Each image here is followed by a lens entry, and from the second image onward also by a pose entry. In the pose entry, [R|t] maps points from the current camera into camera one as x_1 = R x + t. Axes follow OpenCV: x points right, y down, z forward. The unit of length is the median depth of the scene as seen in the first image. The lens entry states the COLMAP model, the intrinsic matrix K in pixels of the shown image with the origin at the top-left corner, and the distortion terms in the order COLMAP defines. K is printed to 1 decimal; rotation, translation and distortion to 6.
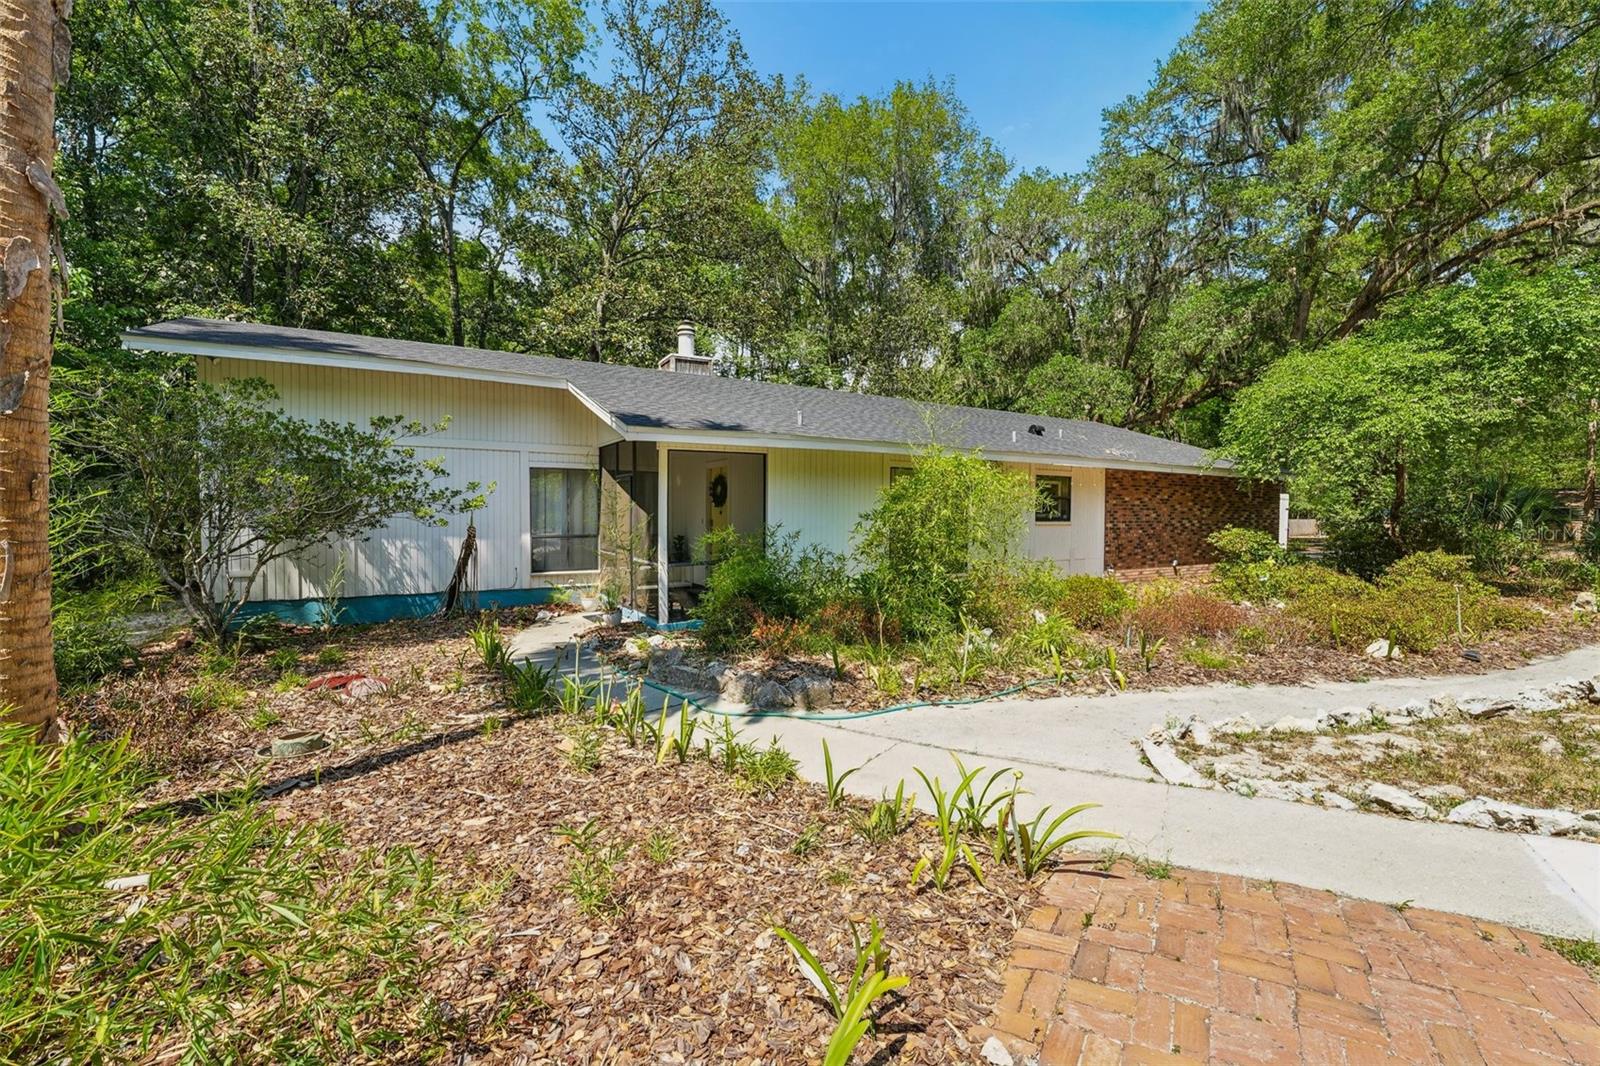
lens RADIAL K [[652.1, 0, 796.2], [0, 652.1, 536.6], [0, 0, 1]] dist [-0.022835, -0.000044]
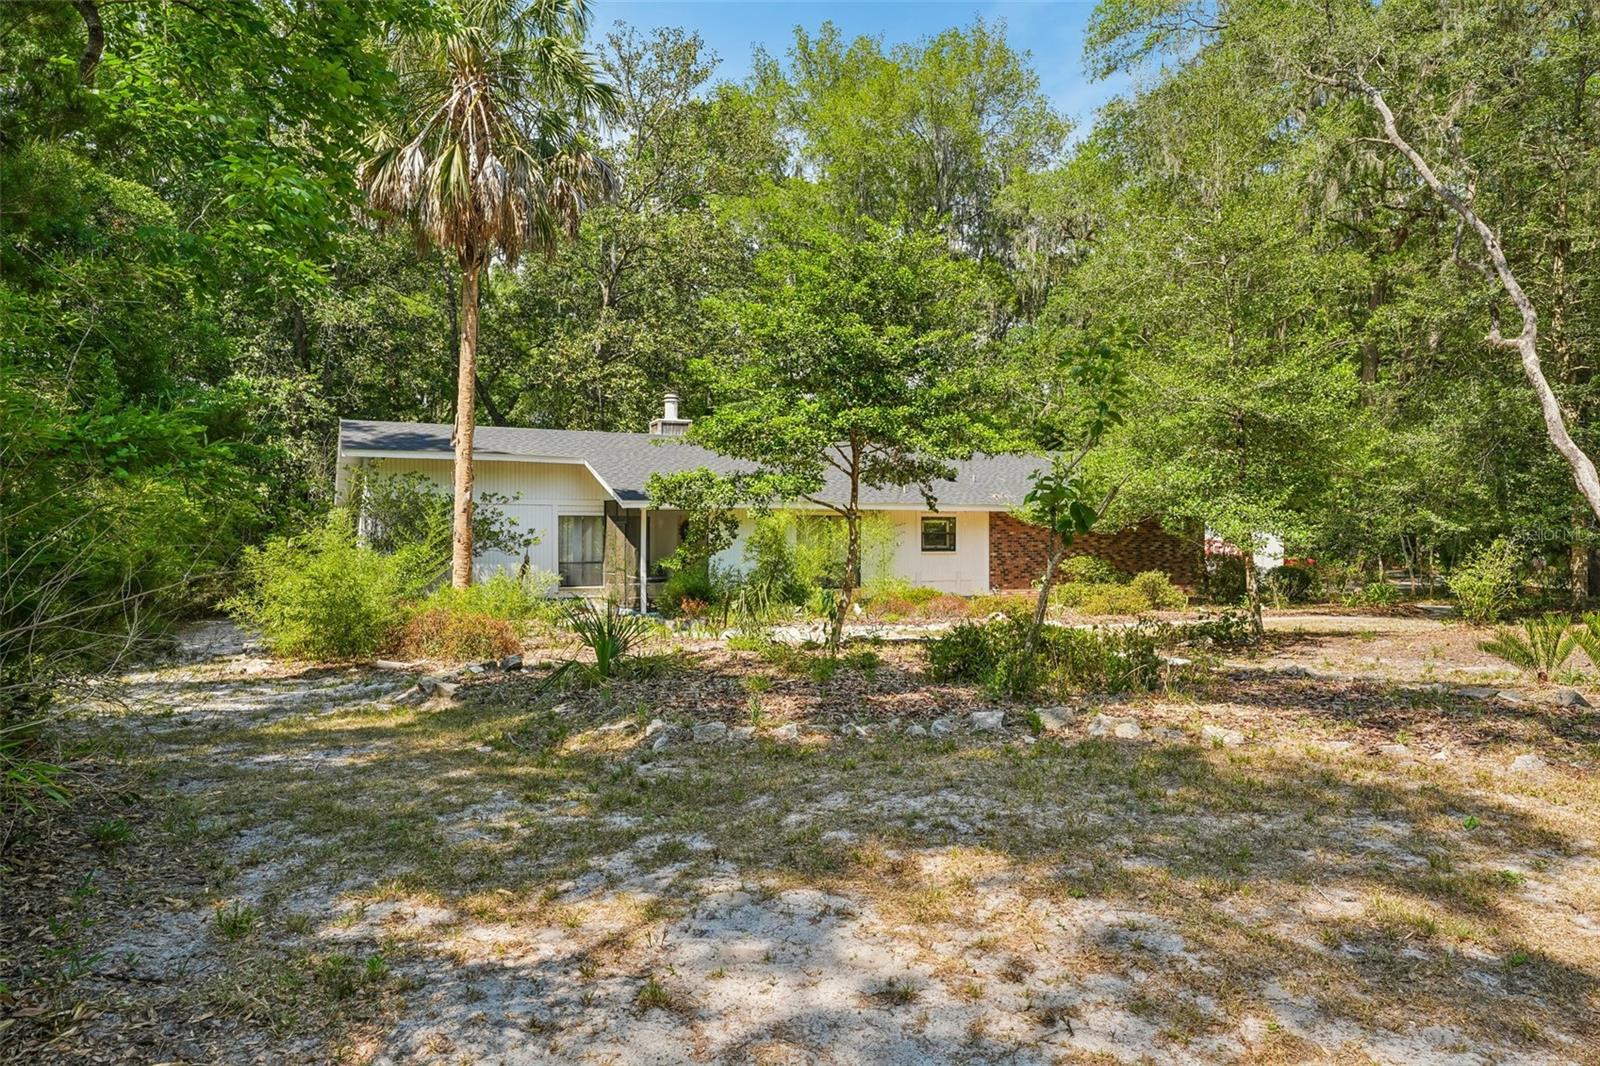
lens RADIAL K [[1100.9, 0, 802.2], [0, 1100.9, 533.2], [0, 0, 1]] dist [0.002040, 0.000101]
pose [[0.995266, -0.002721, -0.097153, 0.393456], [-0.000737, 0.999368, -0.035536, 0.023009], [0.097189, 0.035439, 0.994635, -1.466907]]
